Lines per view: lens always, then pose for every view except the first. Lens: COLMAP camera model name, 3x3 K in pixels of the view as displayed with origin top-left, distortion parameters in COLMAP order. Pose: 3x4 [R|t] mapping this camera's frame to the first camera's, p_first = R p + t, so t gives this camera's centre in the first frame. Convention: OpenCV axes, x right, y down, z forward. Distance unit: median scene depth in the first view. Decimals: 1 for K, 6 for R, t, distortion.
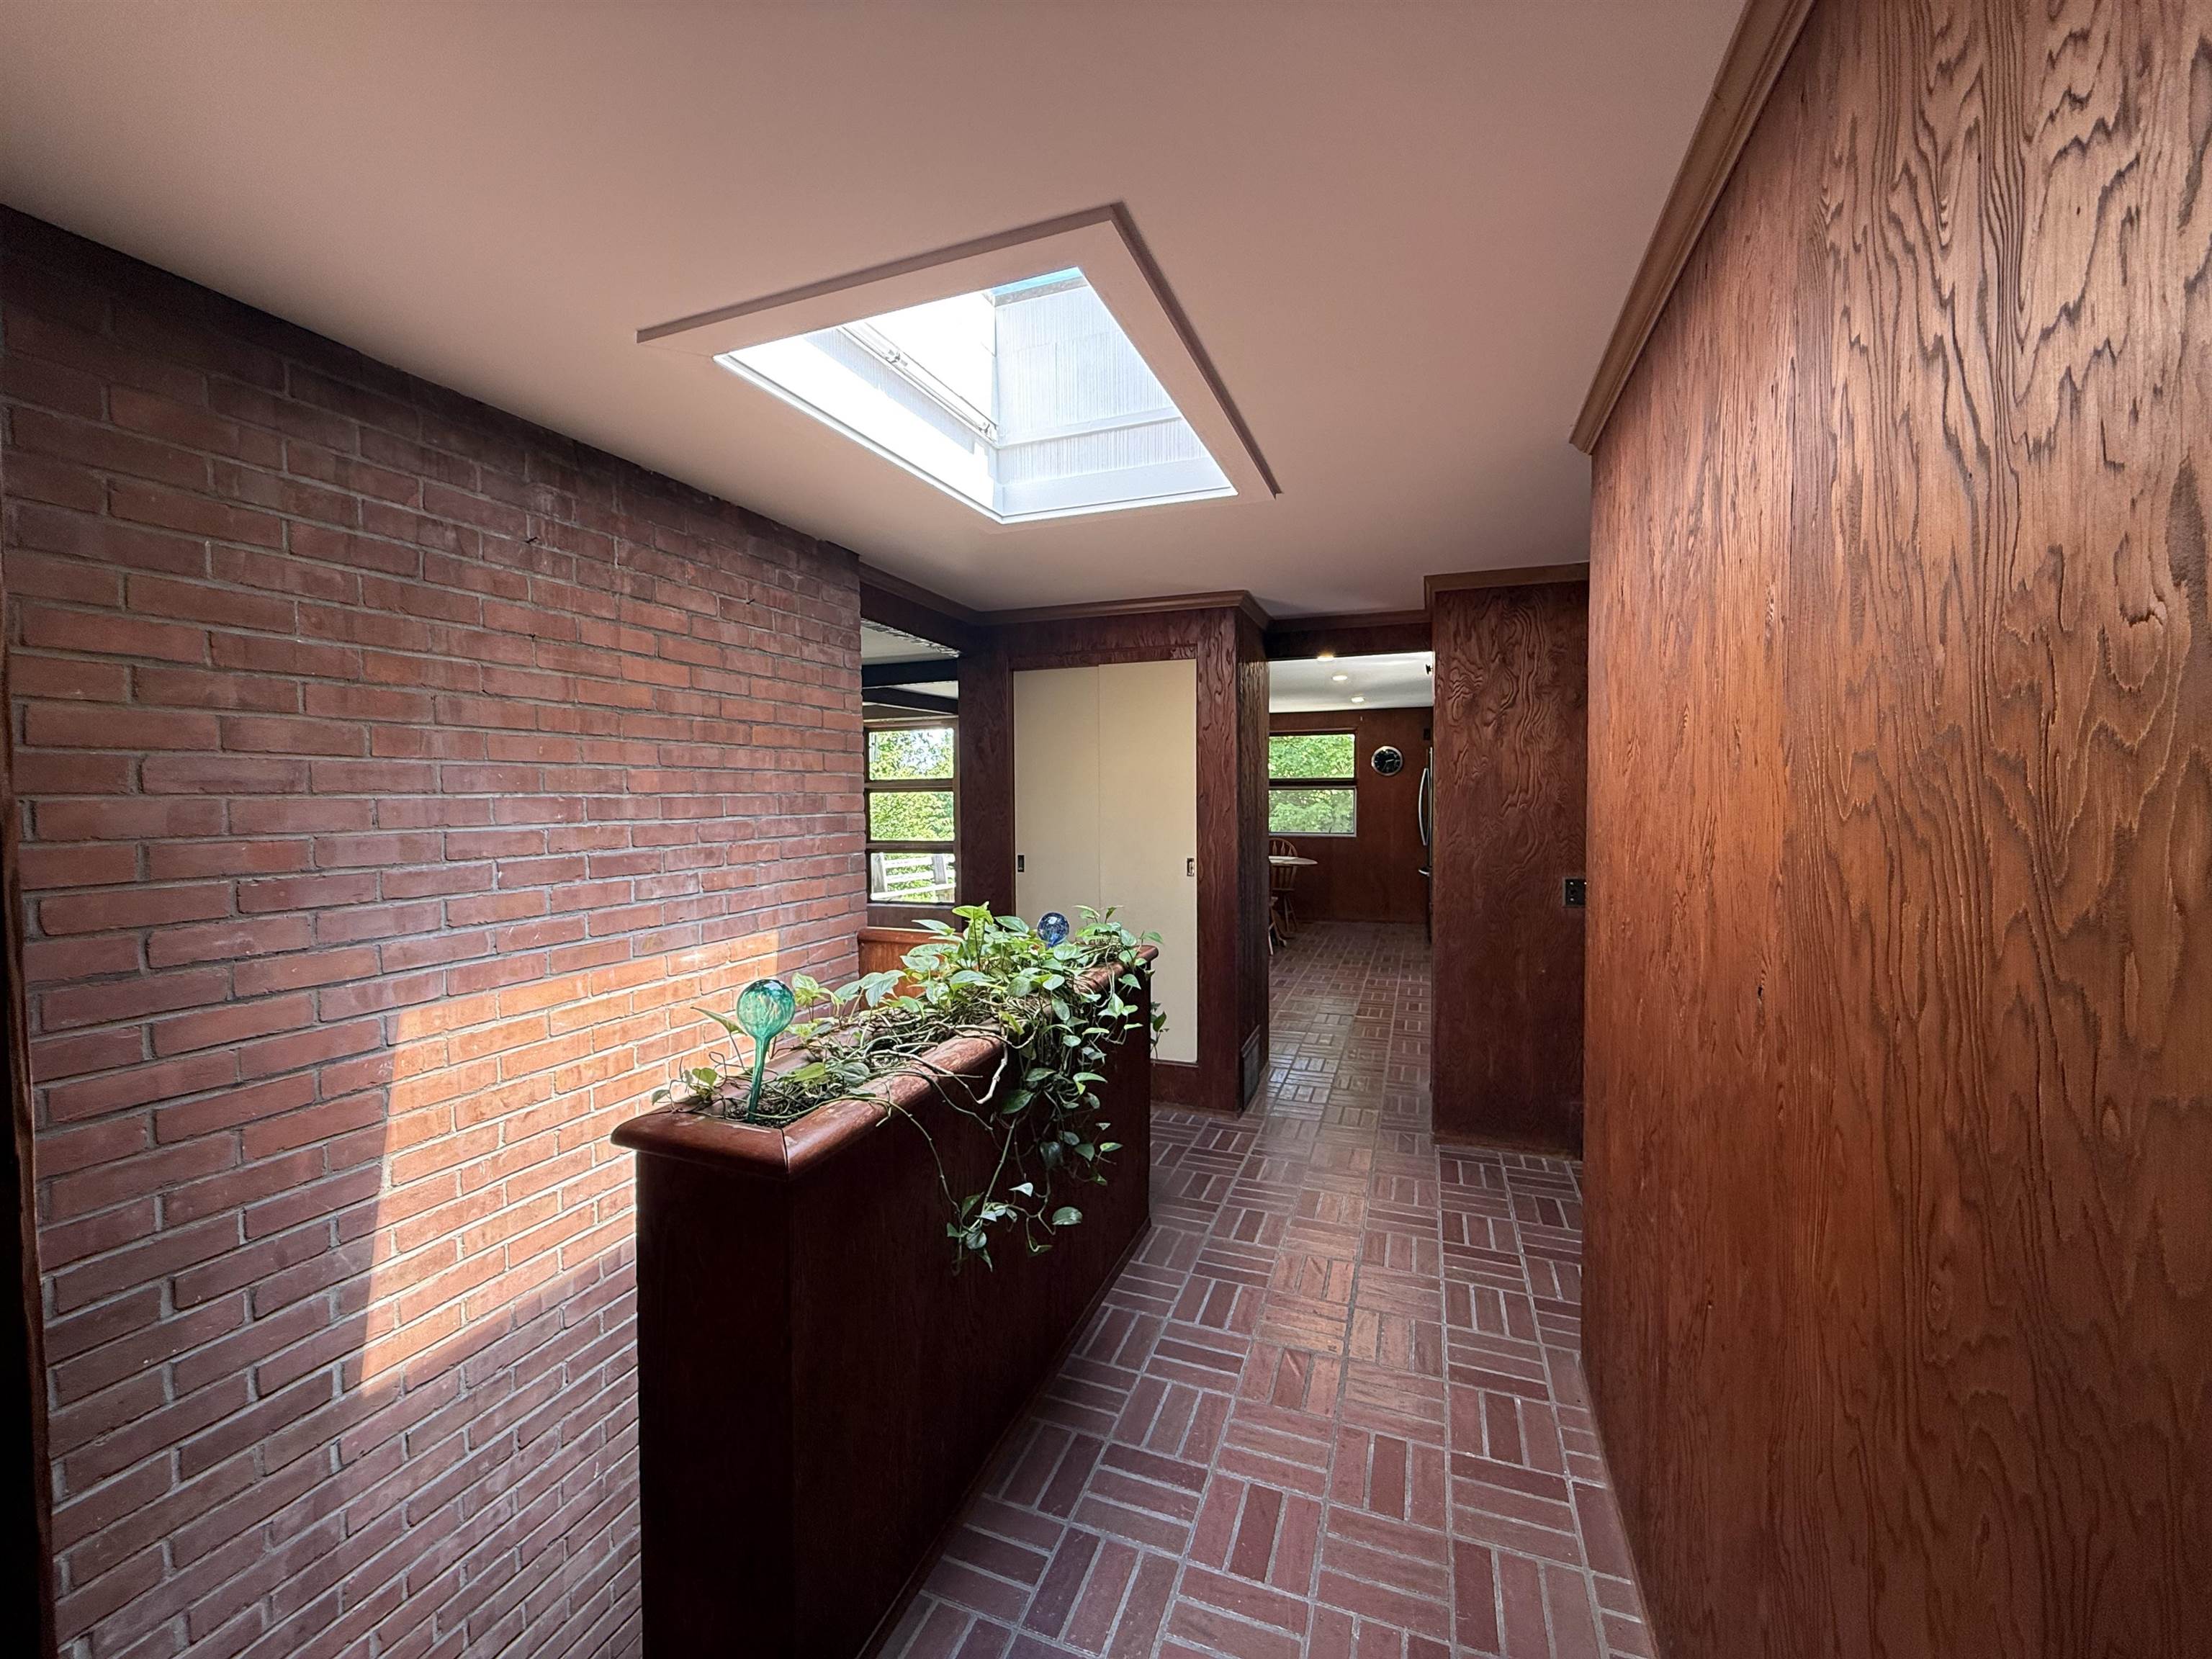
lens RADIAL K [[876.7, 0, 1093.6], [0, 876.7, 838.7], [0, 0, 1]] dist [0.000437, 0.000159]
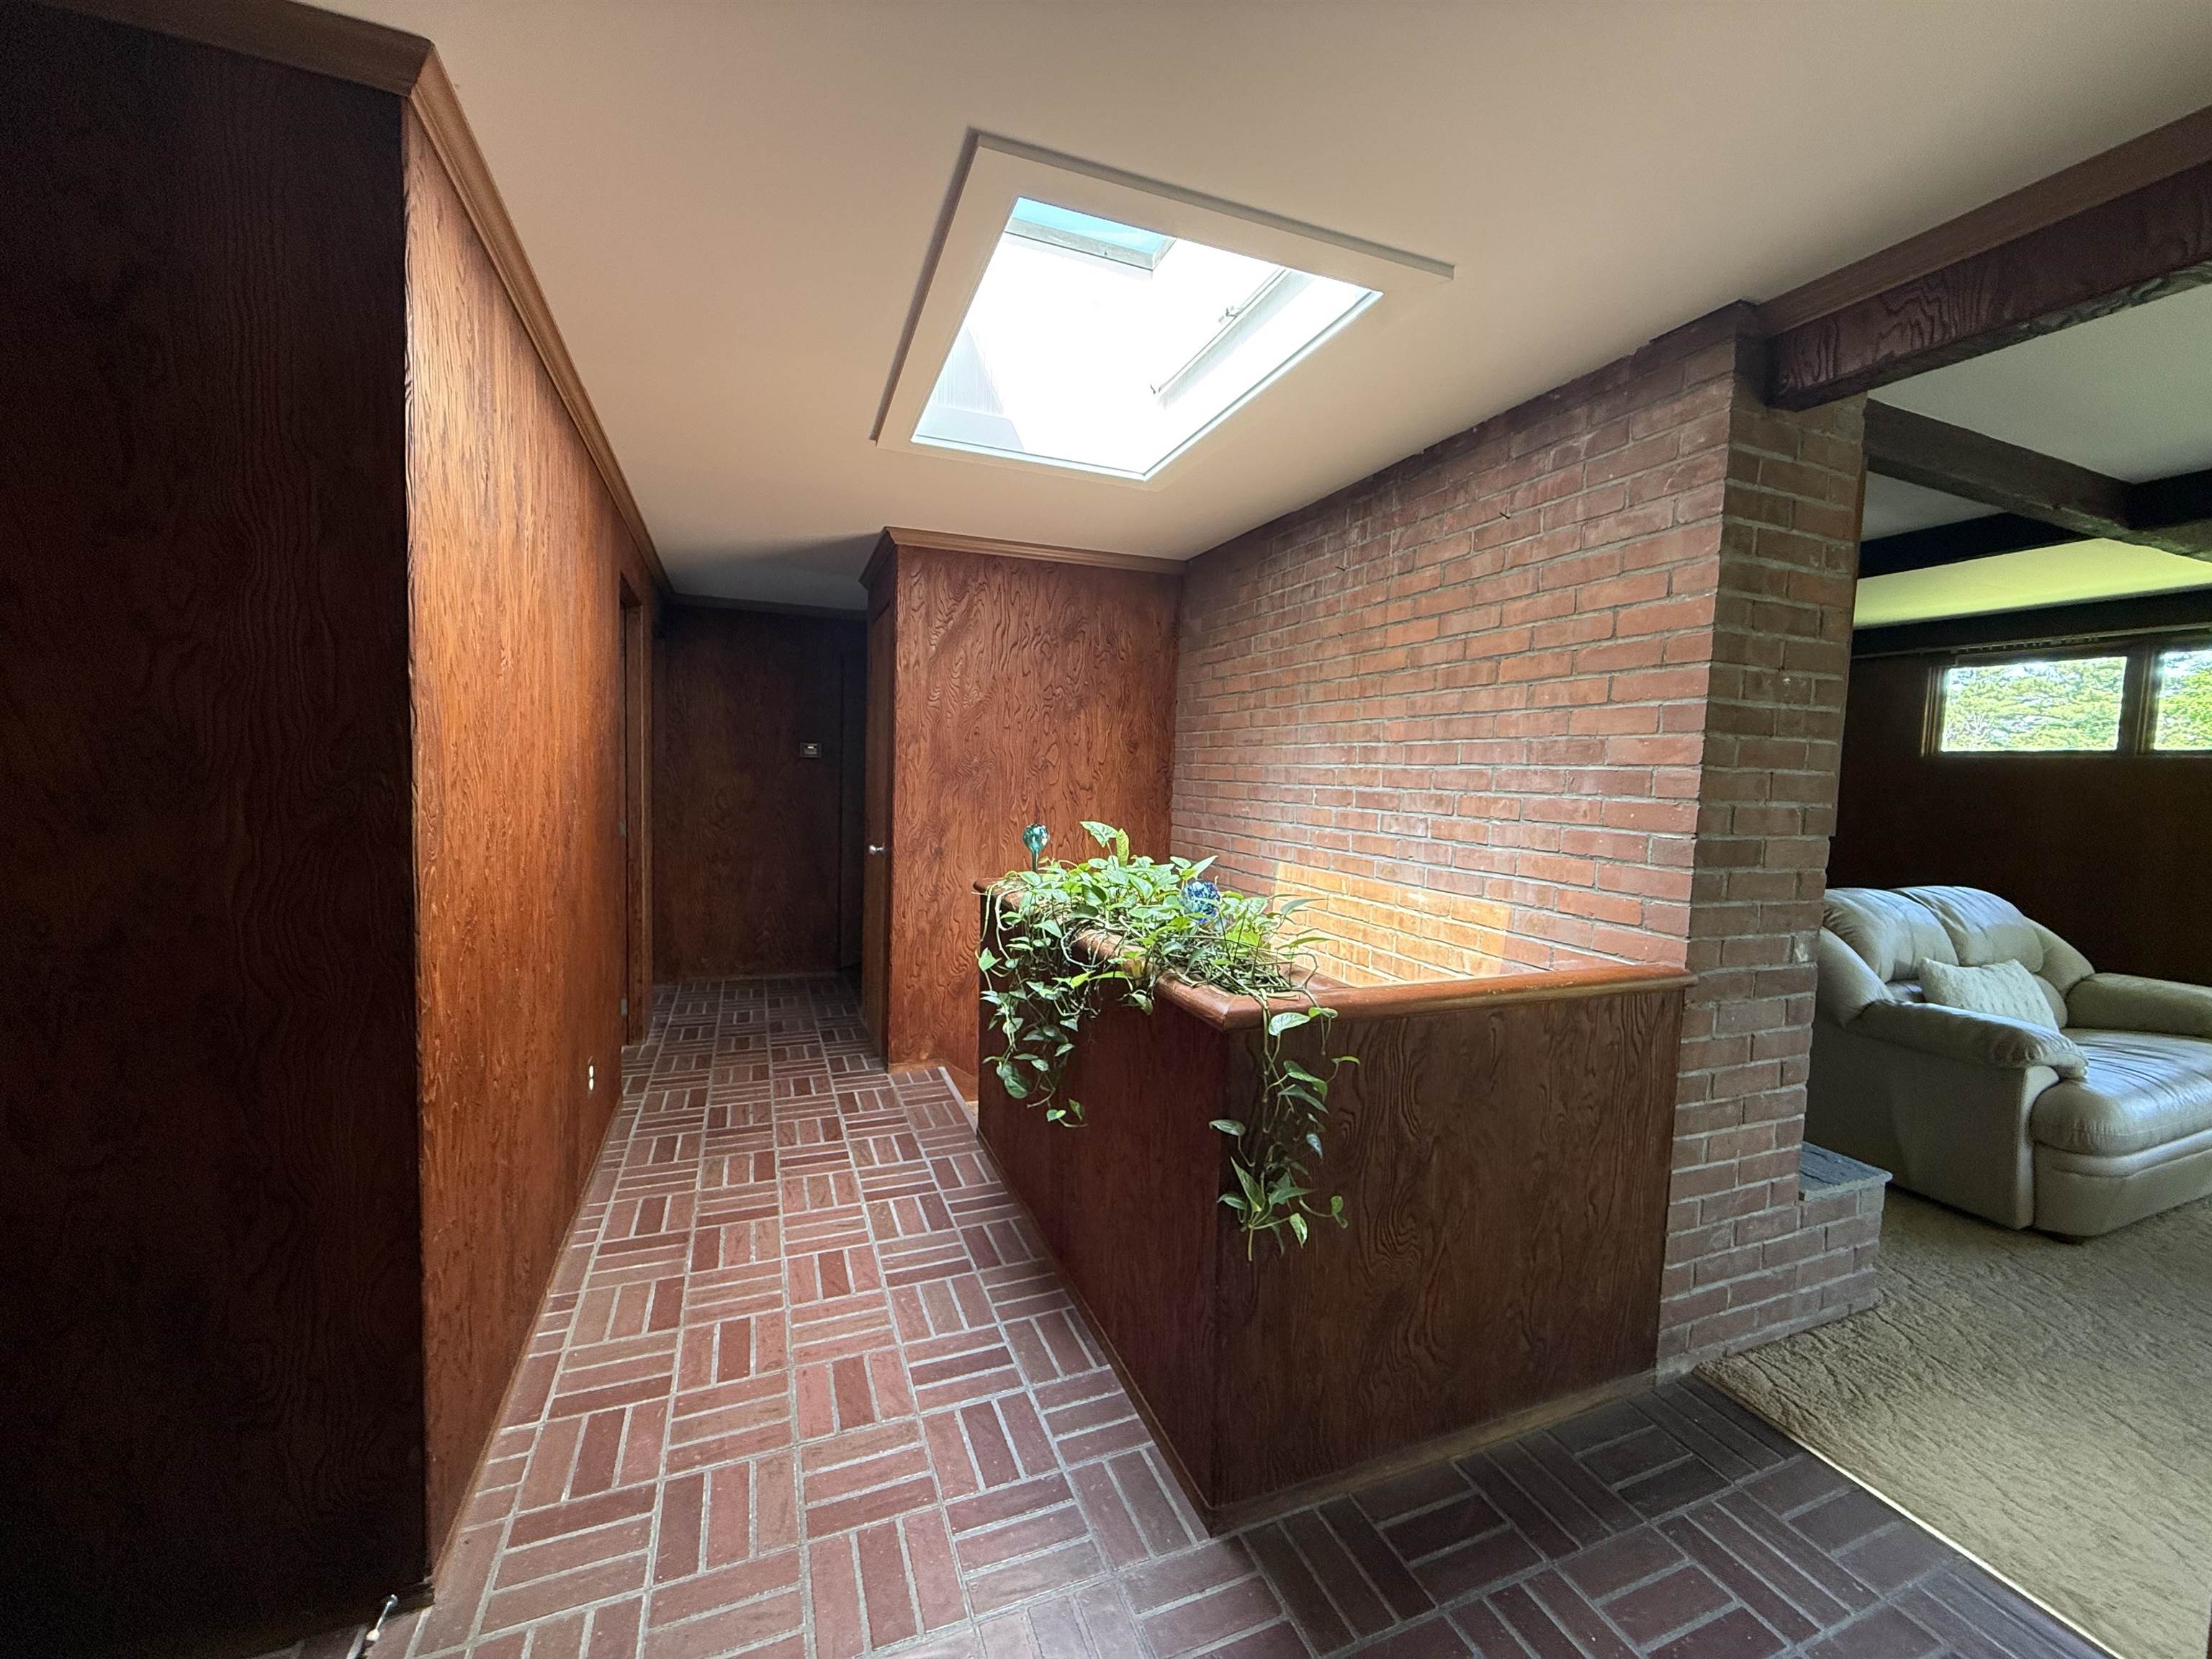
lens RADIAL K [[876.7, 0, 1093.6], [0, 876.7, 838.7], [0, 0, 1]] dist [0.000437, 0.000159]
pose [[-0.741696, 0.031188, -0.670011, 0.567362], [-0.063537, 0.991160, 0.116472, -0.033896], [0.667720, 0.128957, -0.733157, 1.597310]]
